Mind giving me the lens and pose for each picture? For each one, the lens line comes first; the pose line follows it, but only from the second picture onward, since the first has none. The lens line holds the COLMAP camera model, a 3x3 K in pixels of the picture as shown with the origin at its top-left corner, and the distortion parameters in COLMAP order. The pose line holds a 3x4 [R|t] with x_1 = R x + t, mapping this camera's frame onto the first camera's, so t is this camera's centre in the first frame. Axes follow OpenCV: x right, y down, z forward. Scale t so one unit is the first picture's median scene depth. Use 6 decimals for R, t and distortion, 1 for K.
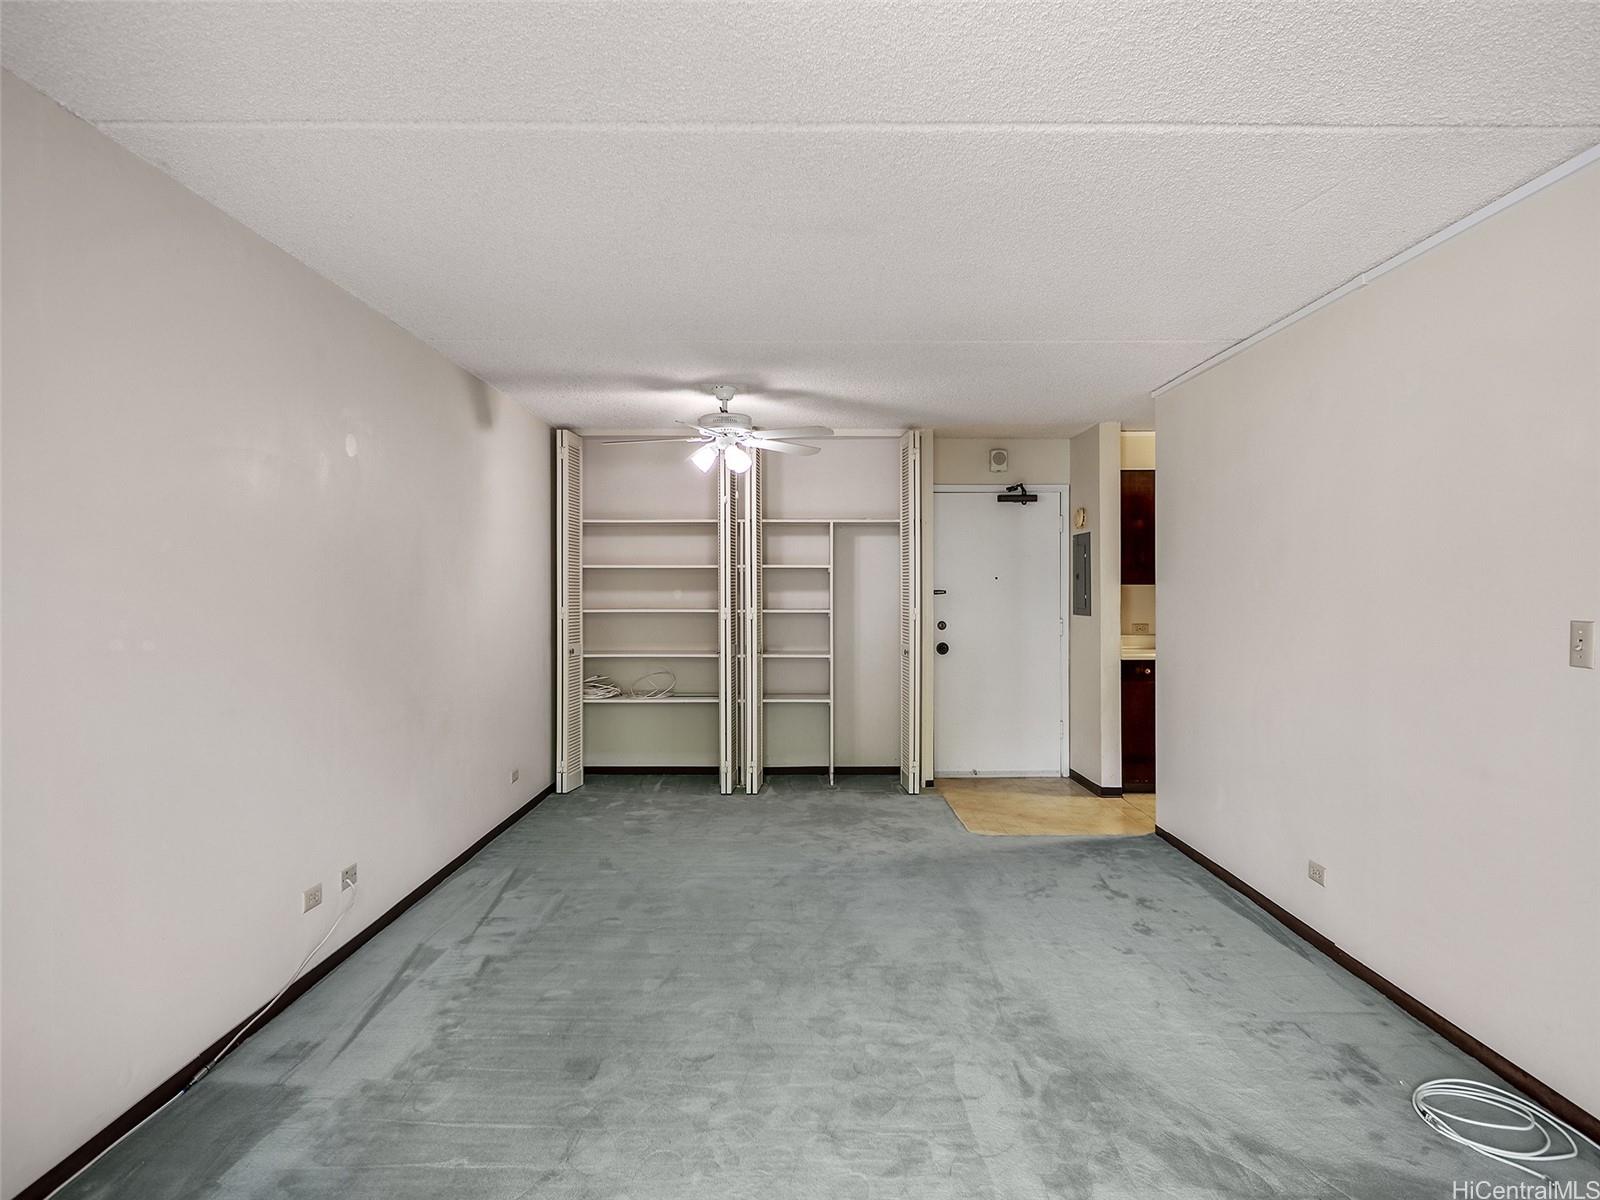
lens RADIAL K [[933.5, 0, 878.9], [0, 933.5, 607.4], [0, 0, 1]] dist [0.005370, -0.000245]
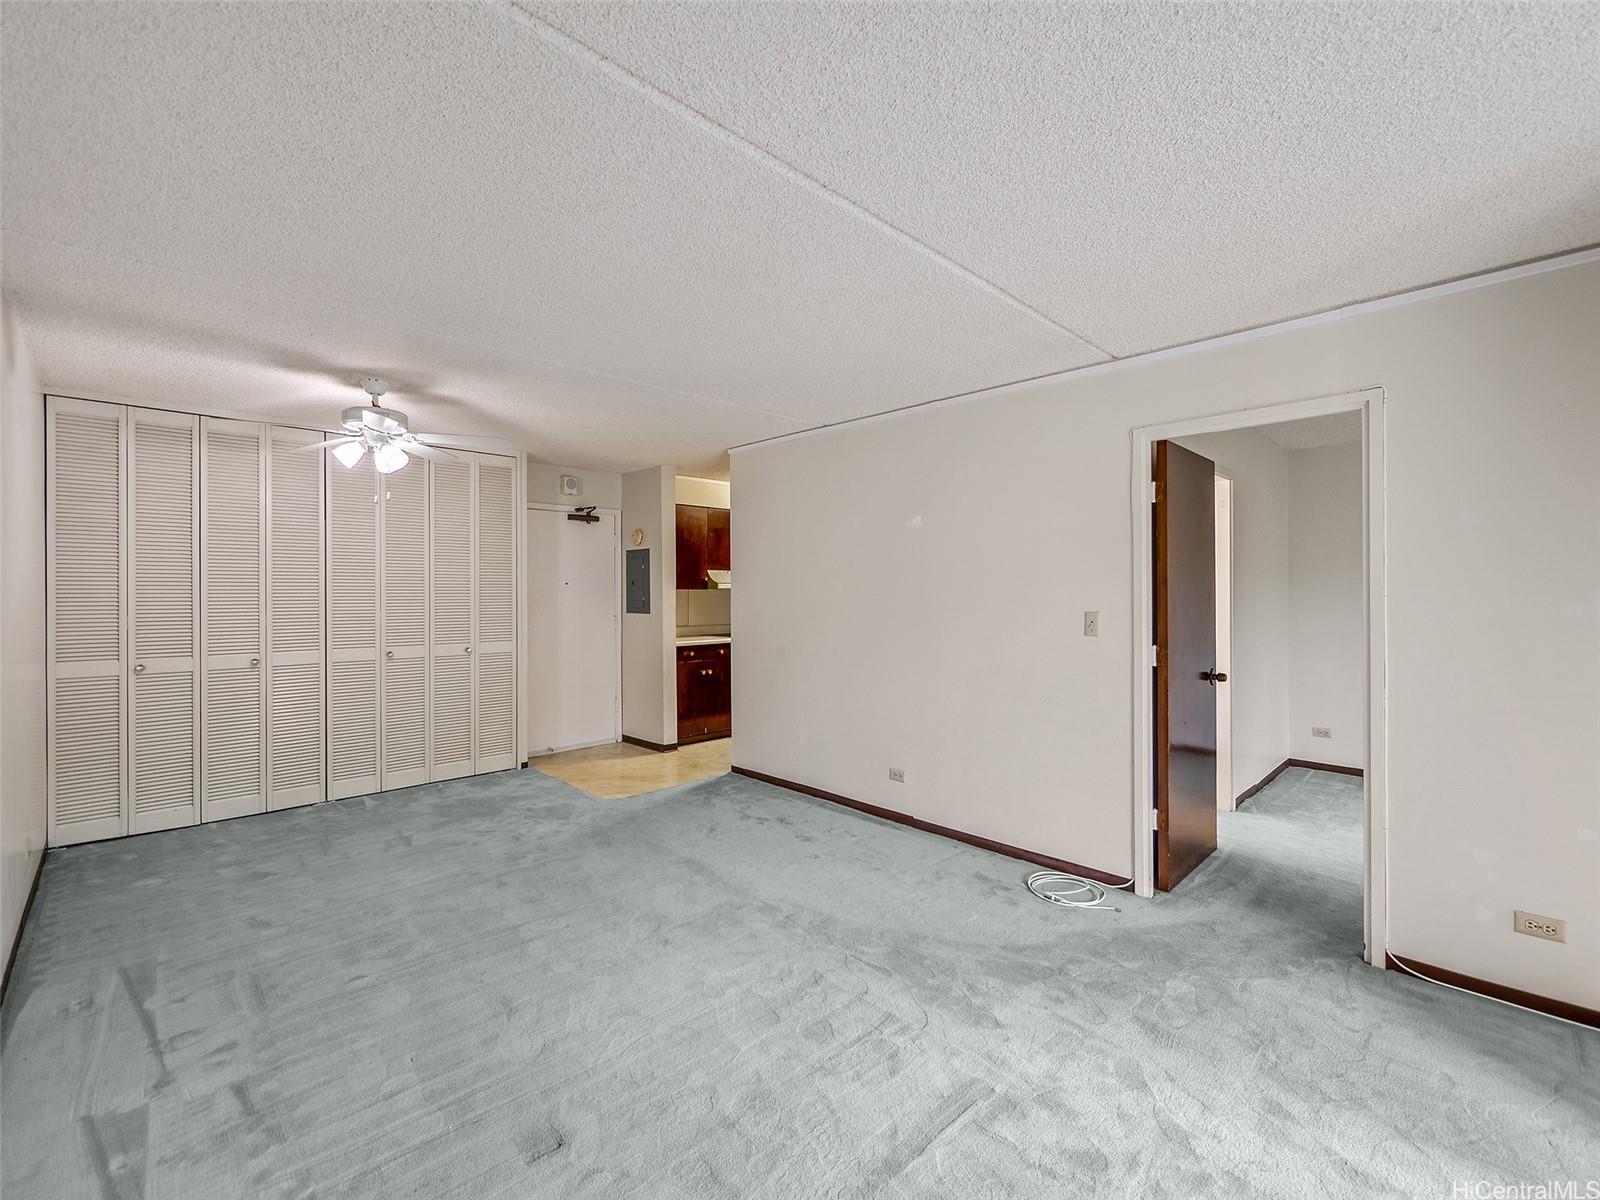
lens RADIAL K [[684.9, 0, 808.6], [0, 684.9, 592.1], [0, 0, 1]] dist [-0.003571, 0.001934]
pose [[0.728785, 0.000533, 0.684742, -0.439381], [0.011771, 0.999842, -0.013306, -0.009210], [-0.684641, 0.017758, 0.728664, 0.265521]]
